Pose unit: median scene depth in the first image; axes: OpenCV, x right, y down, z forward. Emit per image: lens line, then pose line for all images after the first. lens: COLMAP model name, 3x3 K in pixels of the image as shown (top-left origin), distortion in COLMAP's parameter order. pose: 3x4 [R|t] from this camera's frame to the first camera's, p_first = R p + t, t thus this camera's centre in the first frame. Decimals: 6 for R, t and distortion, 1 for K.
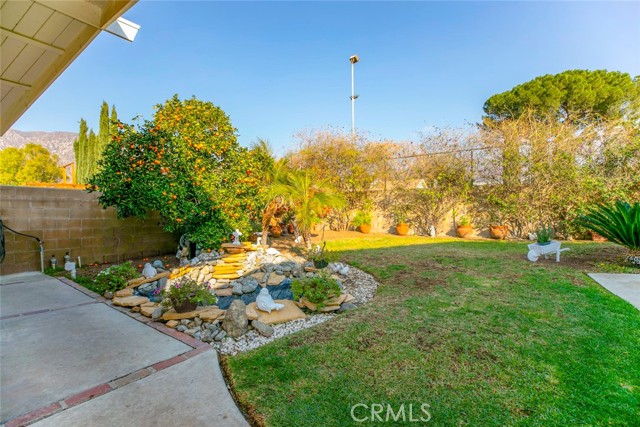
lens RADIAL K [[294.7, 0, 323.2], [0, 294.7, 211.9], [0, 0, 1]] dist [-0.043525, 0.013638]
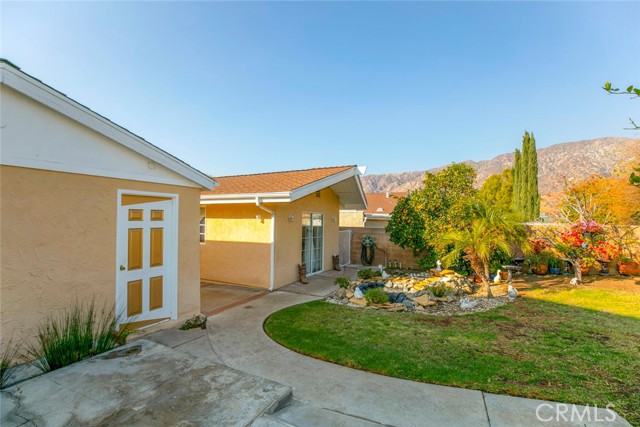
lens RADIAL K [[291.1, 0, 323.9], [0, 291.1, 211.9], [0, 0, 1]] dist [-0.040723, 0.012275]
pose [[0.148706, -0.023624, -0.988599, 0.626356], [-0.007113, 0.999663, -0.024958, -0.084538], [0.988856, 0.010743, 0.148487, 0.123989]]
